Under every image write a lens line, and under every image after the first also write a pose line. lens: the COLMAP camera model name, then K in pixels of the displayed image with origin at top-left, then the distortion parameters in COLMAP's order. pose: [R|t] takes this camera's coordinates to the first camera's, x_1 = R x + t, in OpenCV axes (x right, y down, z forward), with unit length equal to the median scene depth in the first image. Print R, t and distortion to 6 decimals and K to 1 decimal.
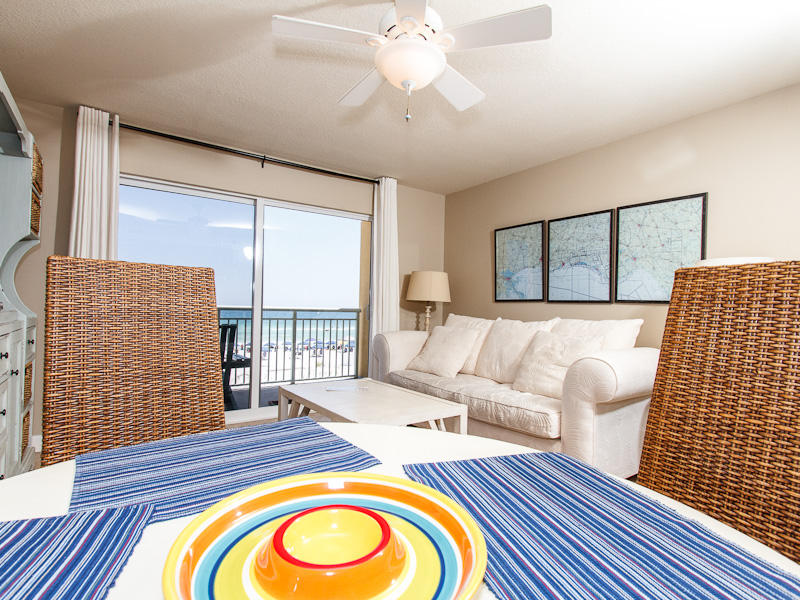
lens RADIAL K [[429.8, 0, 408.3], [0, 429.8, 296.2], [0, 0, 1]] dist [0.006536, -0.000368]
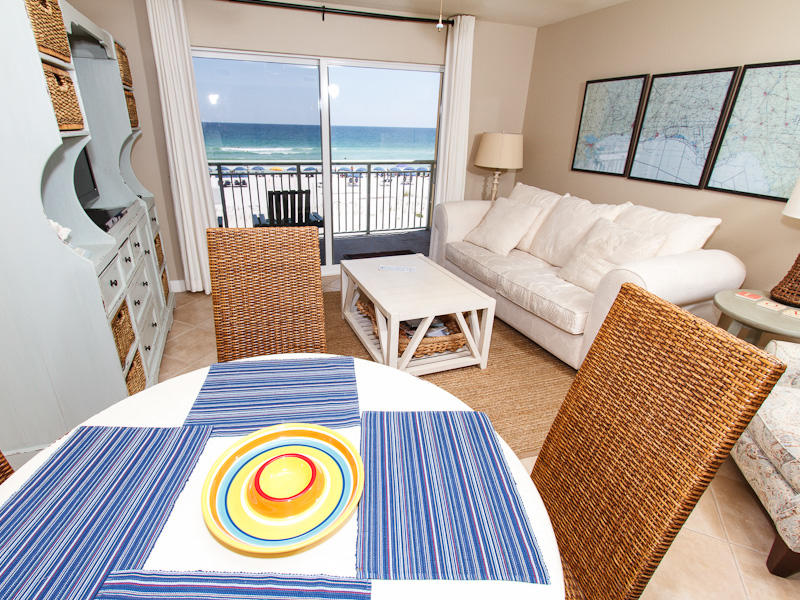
lens RADIAL K [[426.4, 0, 386.2], [0, 426.4, 310.9], [0, 0, 1]] dist [0.003580, -0.000890]
pose [[0.966531, 0.109752, -0.231888, 0.075033], [-0.003045, 0.908717, 0.417402, -0.110787], [0.256531, -0.402726, 0.878638, -0.030999]]
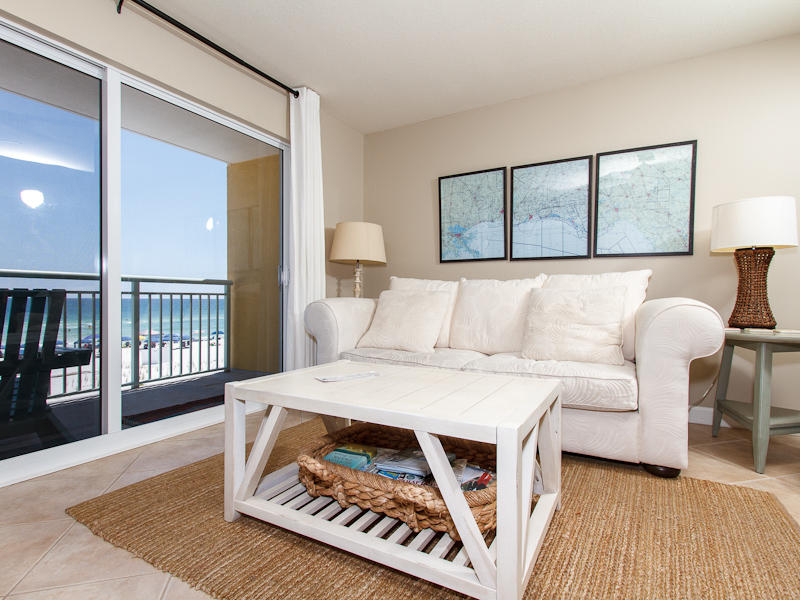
lens RADIAL K [[427.1, 0, 430.5], [0, 427.1, 293.9], [0, 0, 1]] dist [0.005480, 0.000228]
pose [[0.900708, -0.018671, 0.434023, -0.216820], [0.006277, 0.999531, 0.029972, 0.058253], [-0.434379, -0.024272, 0.900403, 0.294383]]
